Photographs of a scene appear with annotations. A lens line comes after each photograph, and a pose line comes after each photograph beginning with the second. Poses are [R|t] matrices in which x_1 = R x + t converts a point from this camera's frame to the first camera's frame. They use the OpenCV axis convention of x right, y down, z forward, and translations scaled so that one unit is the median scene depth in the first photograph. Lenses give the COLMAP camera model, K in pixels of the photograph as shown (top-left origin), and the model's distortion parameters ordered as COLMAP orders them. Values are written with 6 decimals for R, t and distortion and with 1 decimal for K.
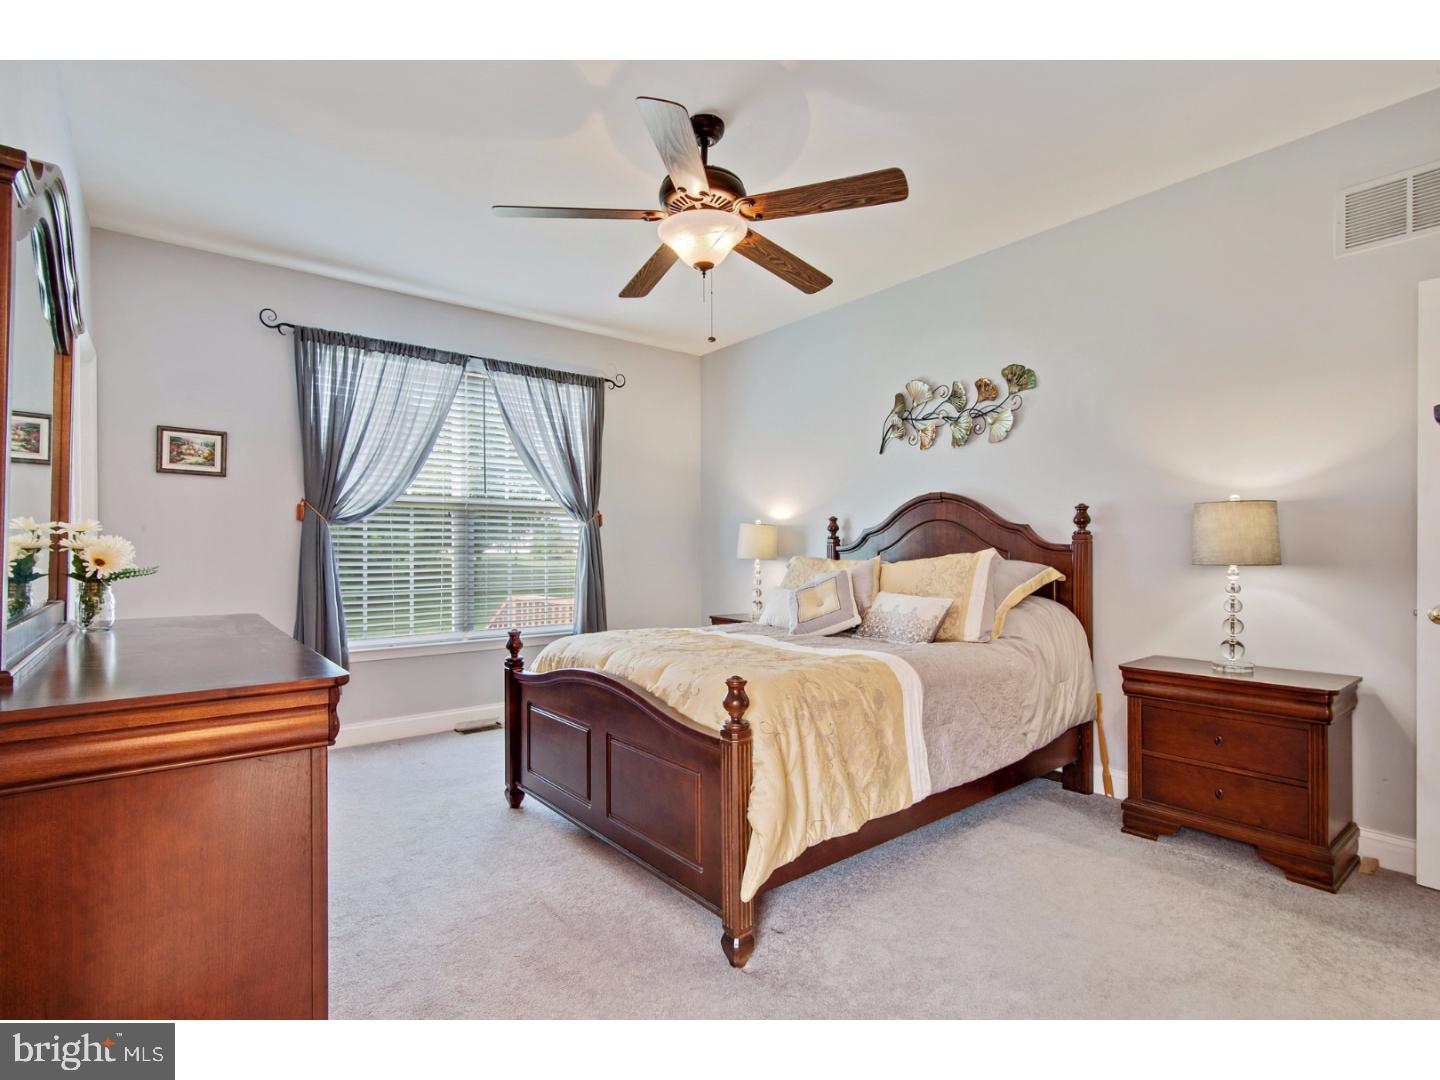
lens RADIAL K [[704.5, 0, 733.2], [0, 704.5, 544.9], [0, 0, 1]] dist [0.010292, 0.000360]
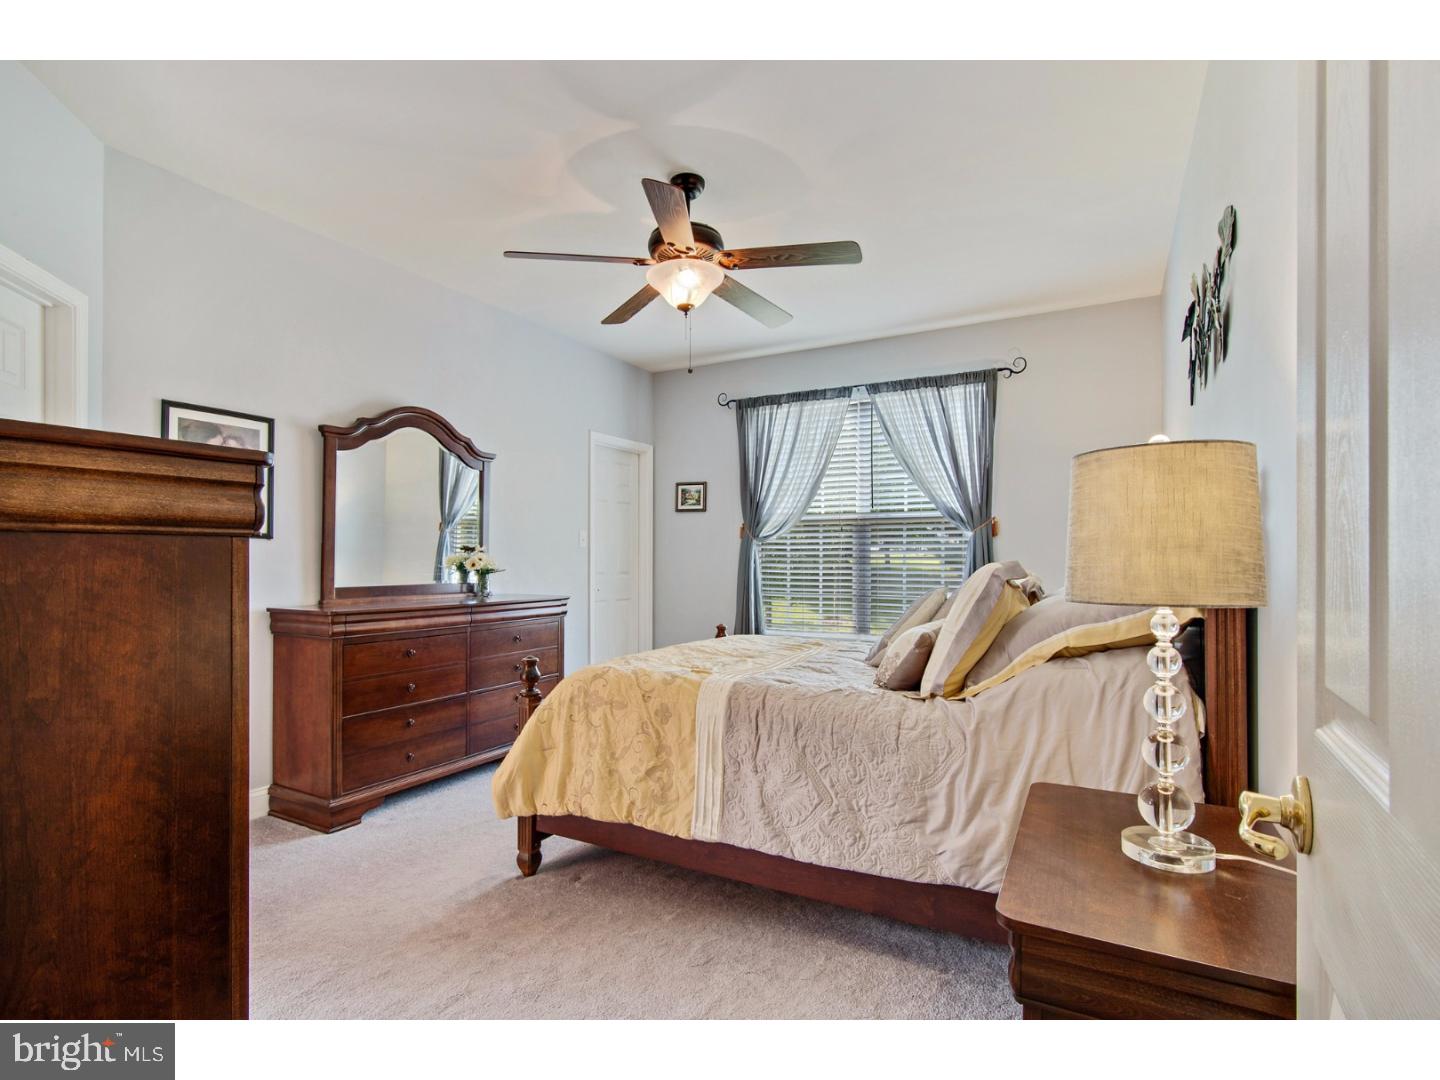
lens RADIAL K [[757.1, 0, 720.0], [0, 757.1, 540.0], [0, 0, 1]] dist [0.003259, 0.000209]
pose [[0.359376, -0.023834, -0.932888, 0.706782], [0.003587, 0.999702, -0.024159, 0.003409], [0.933186, 0.005336, 0.359354, 0.401653]]
